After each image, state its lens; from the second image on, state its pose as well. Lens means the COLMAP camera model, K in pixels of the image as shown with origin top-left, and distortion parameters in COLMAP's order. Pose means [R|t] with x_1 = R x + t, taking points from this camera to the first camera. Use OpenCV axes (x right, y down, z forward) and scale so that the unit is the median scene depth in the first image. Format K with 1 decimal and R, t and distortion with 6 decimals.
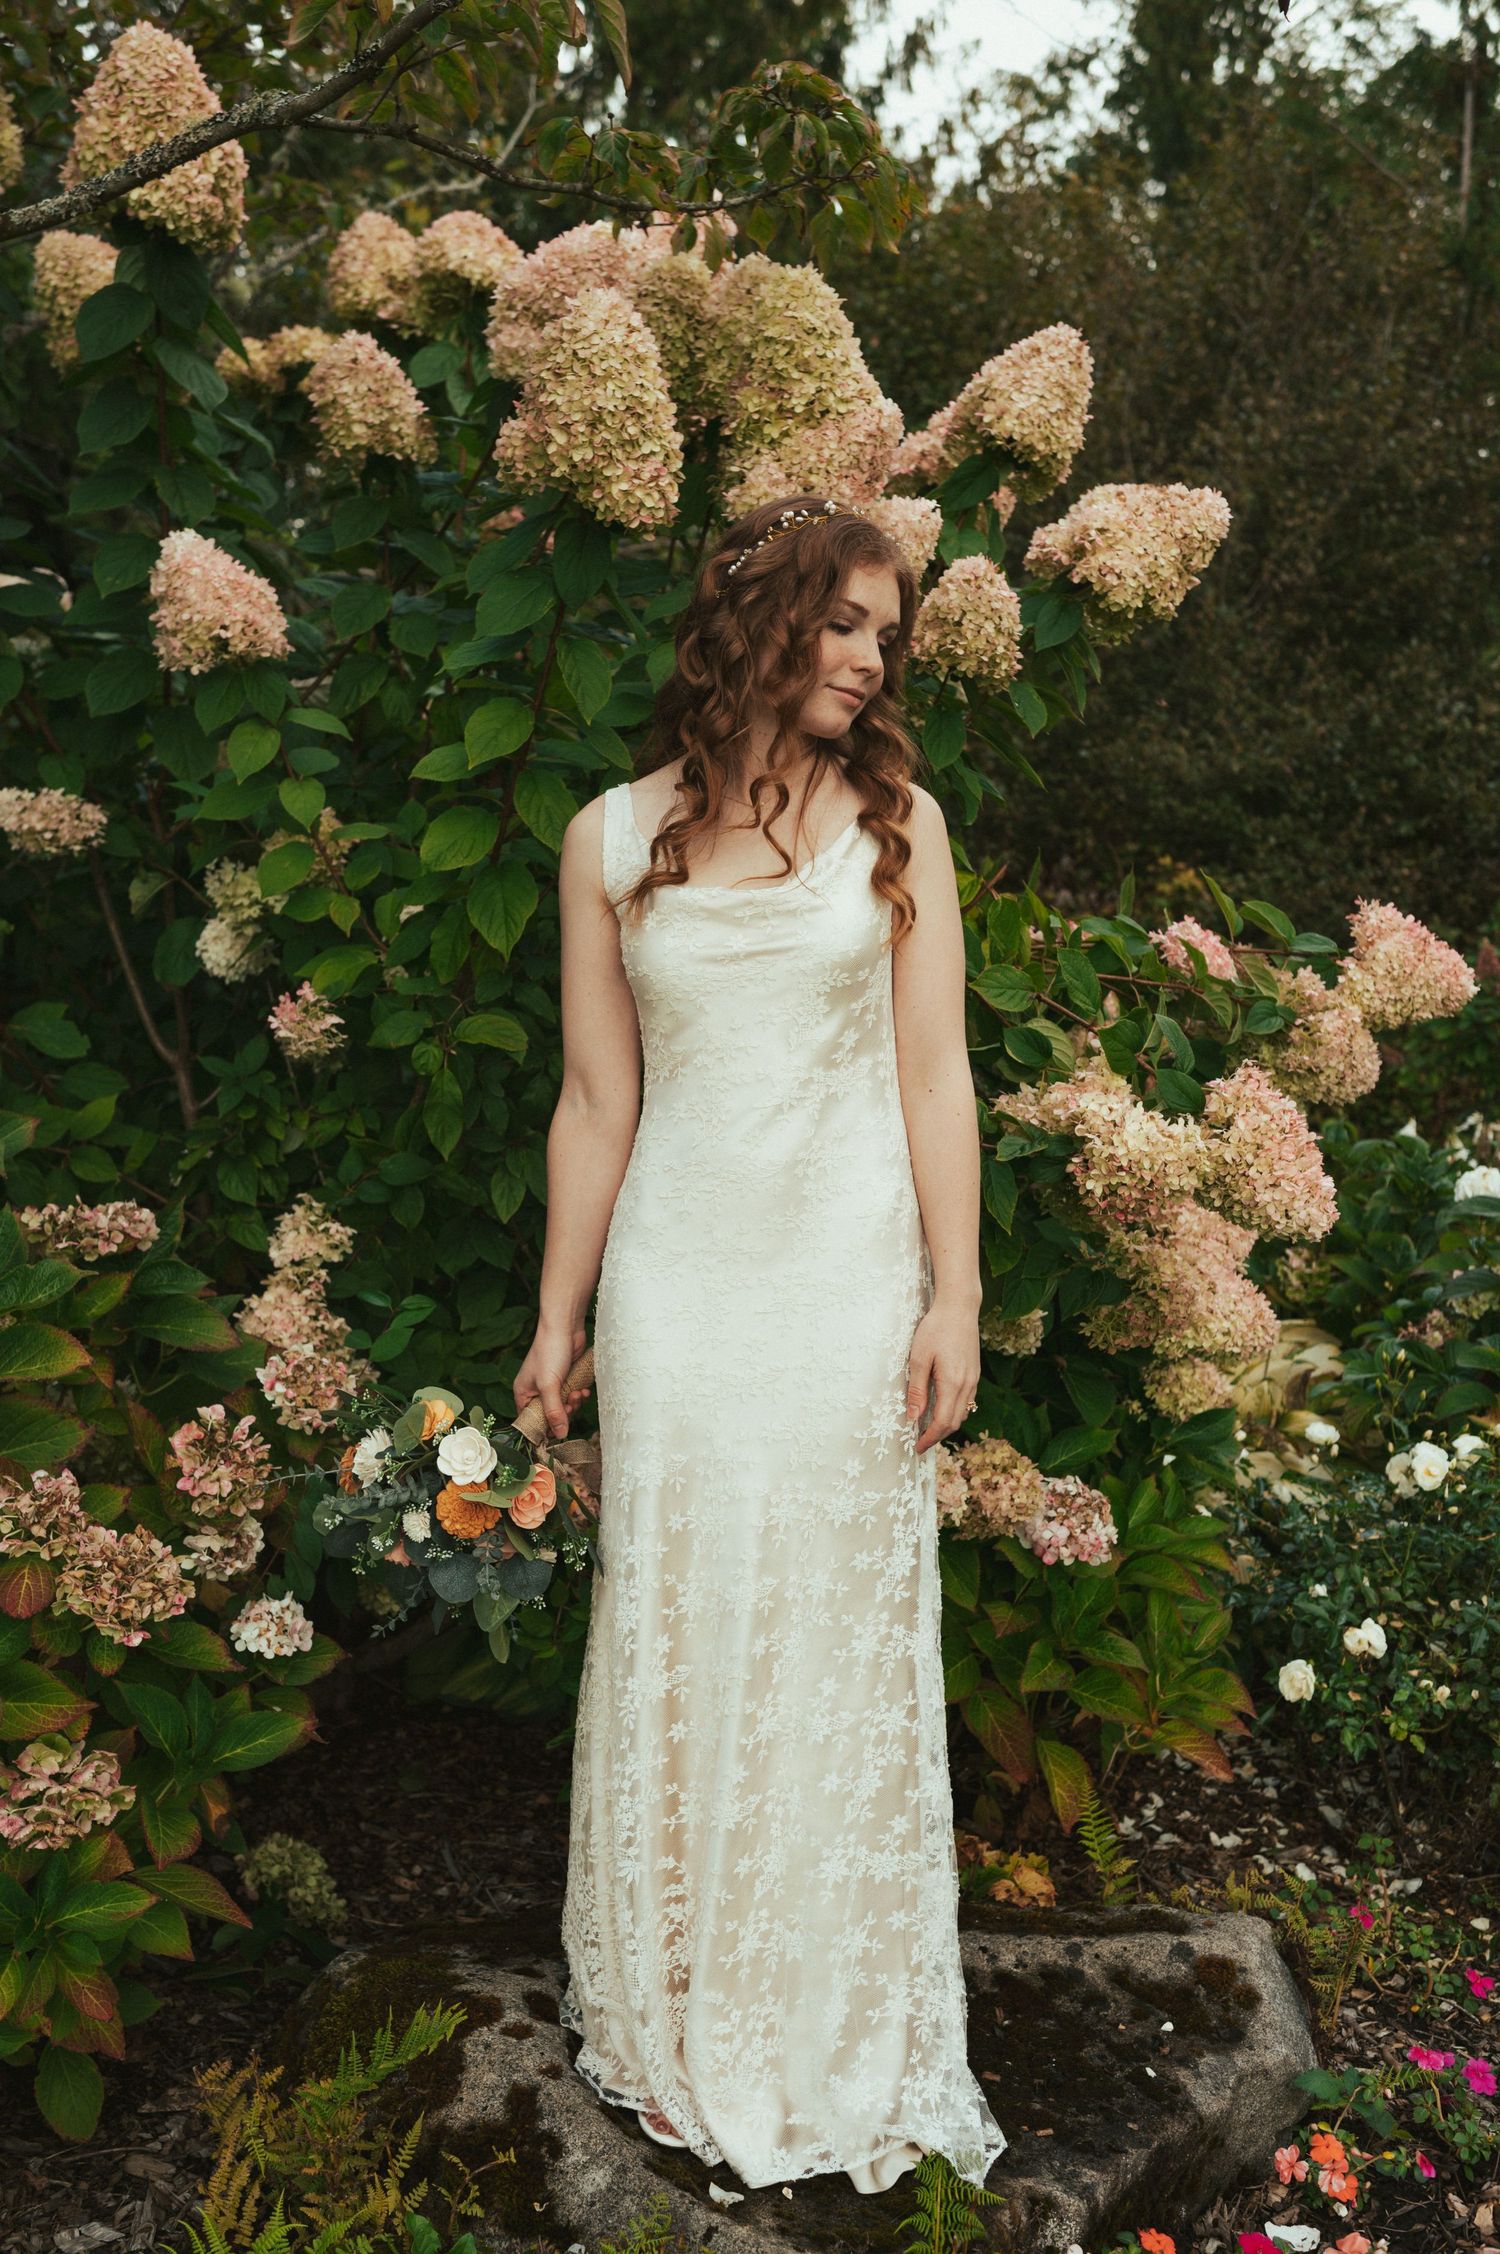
lens RADIAL K [[2210.0, 0, 742.0], [0, 2210.0, 994.1], [0, 0, 1]] dist [0.000045, 0.008454]
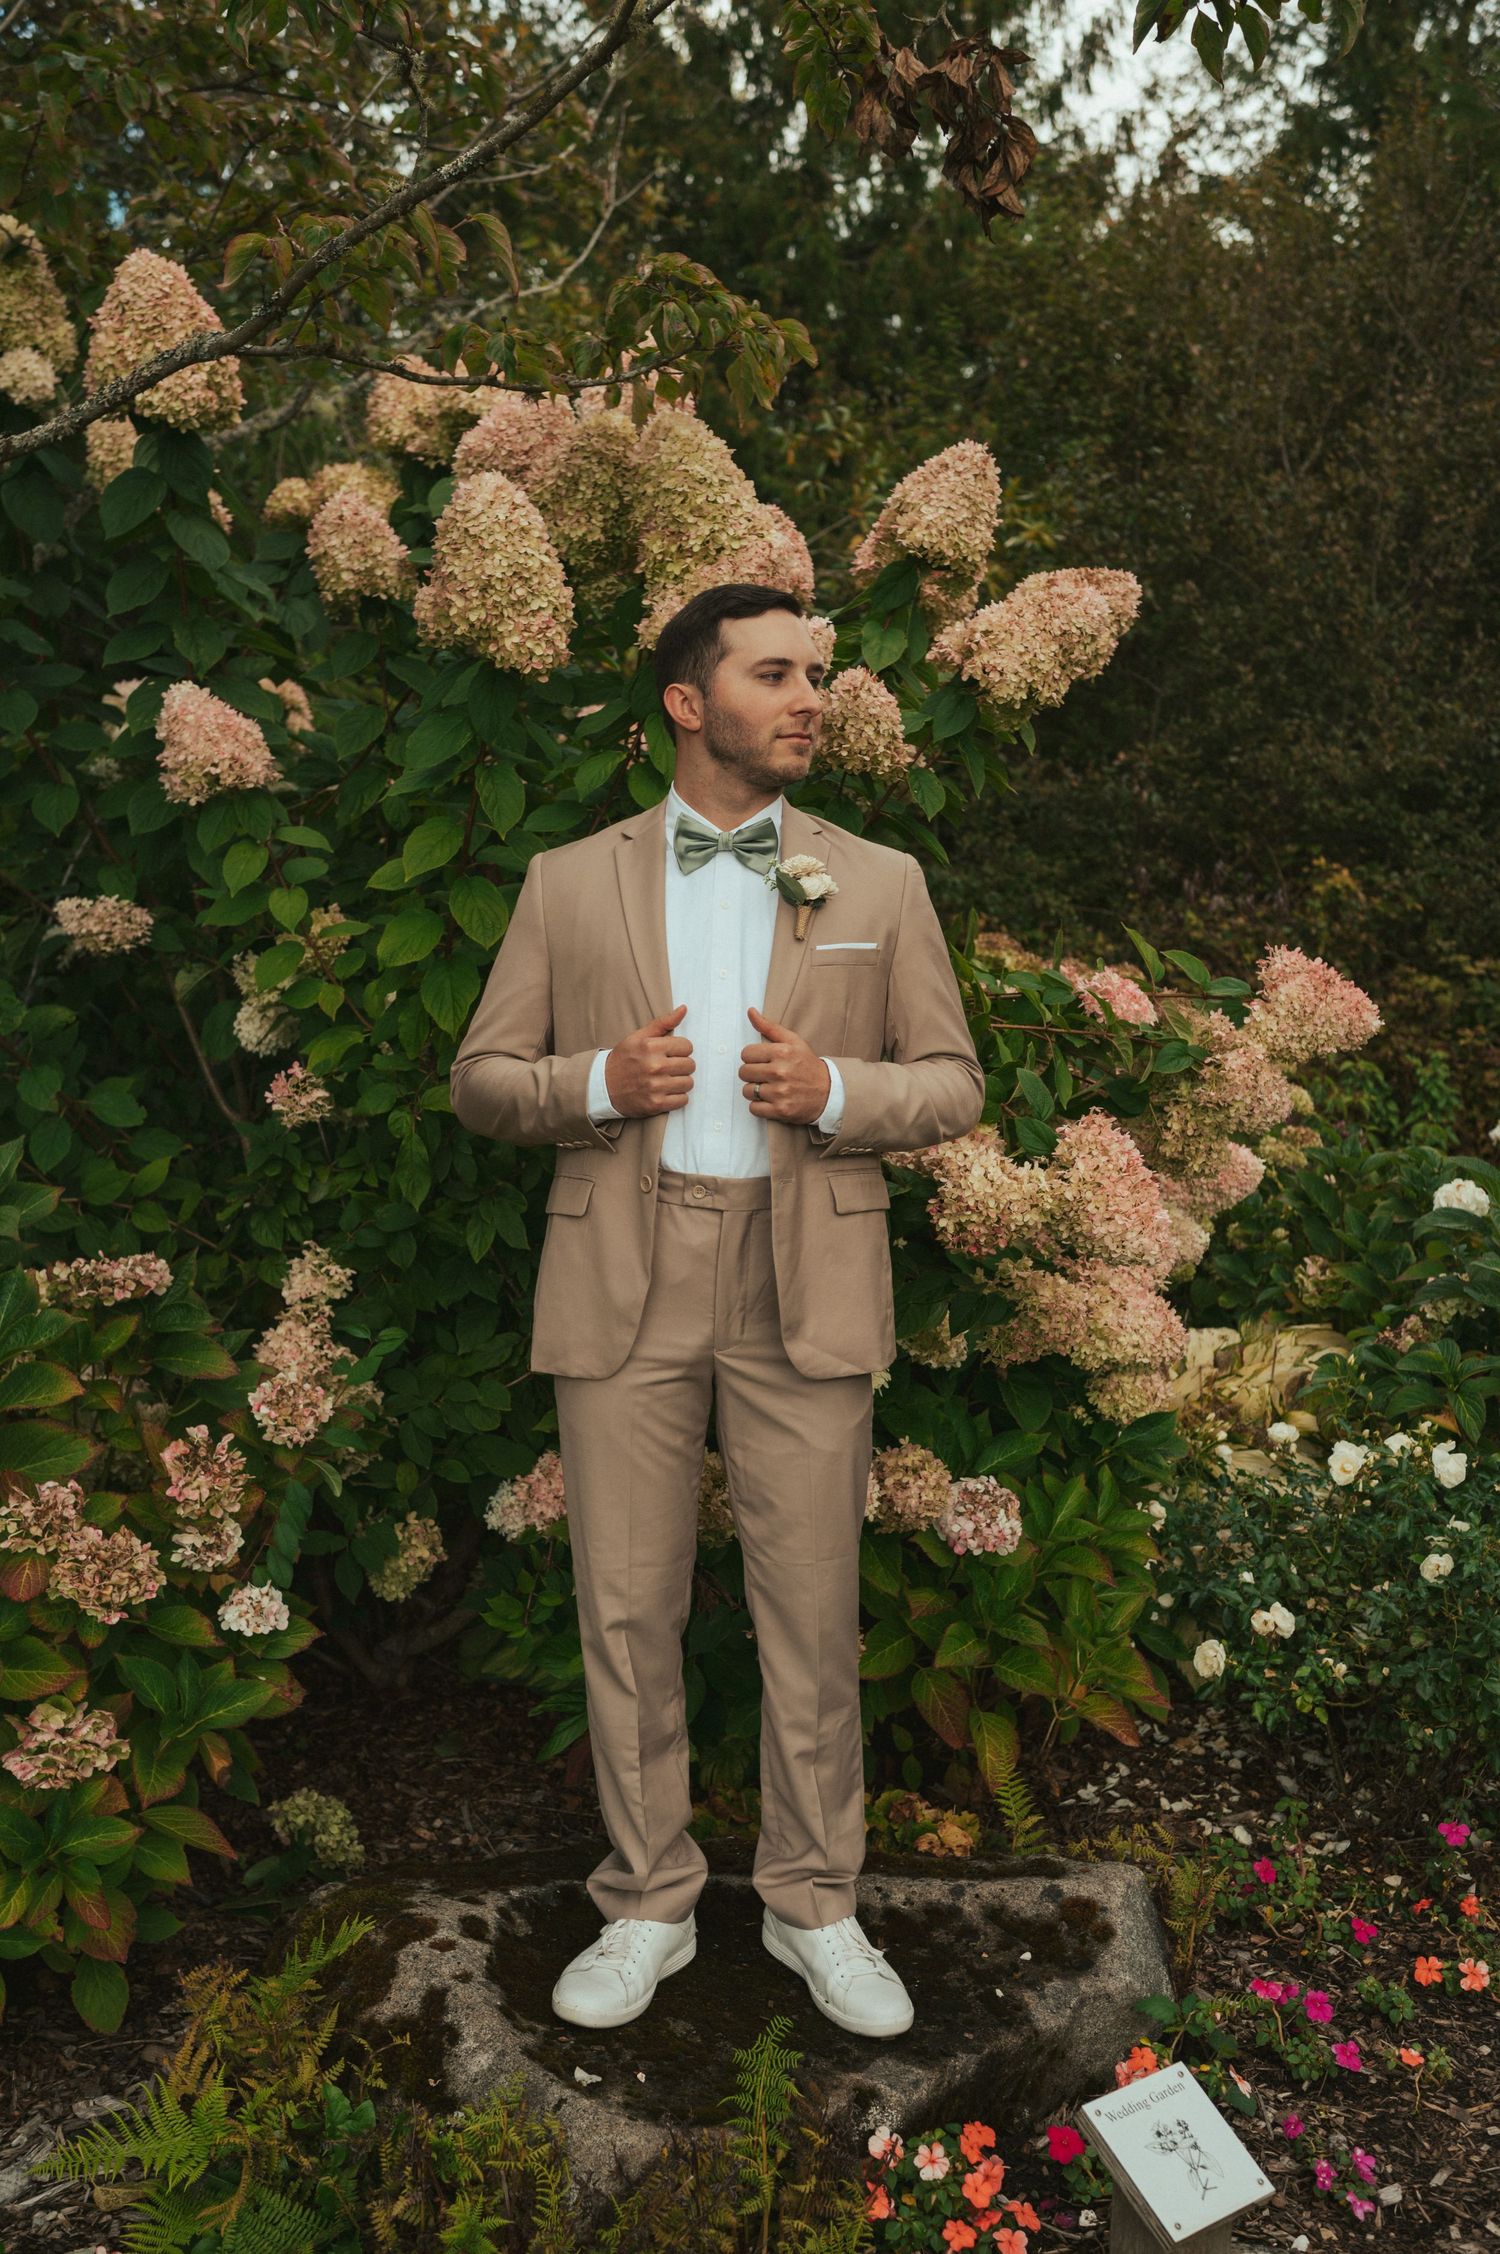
lens RADIAL K [[2210.0, 0, 742.0], [0, 2210.0, 994.1], [0, 0, 1]] dist [0.000045, 0.008454]
pose [[0.992647, -0.035271, -0.115793, 0.170188], [0.035384, 0.999373, -0.001080, -0.030986], [0.115759, -0.003025, 0.993273, -0.134113]]
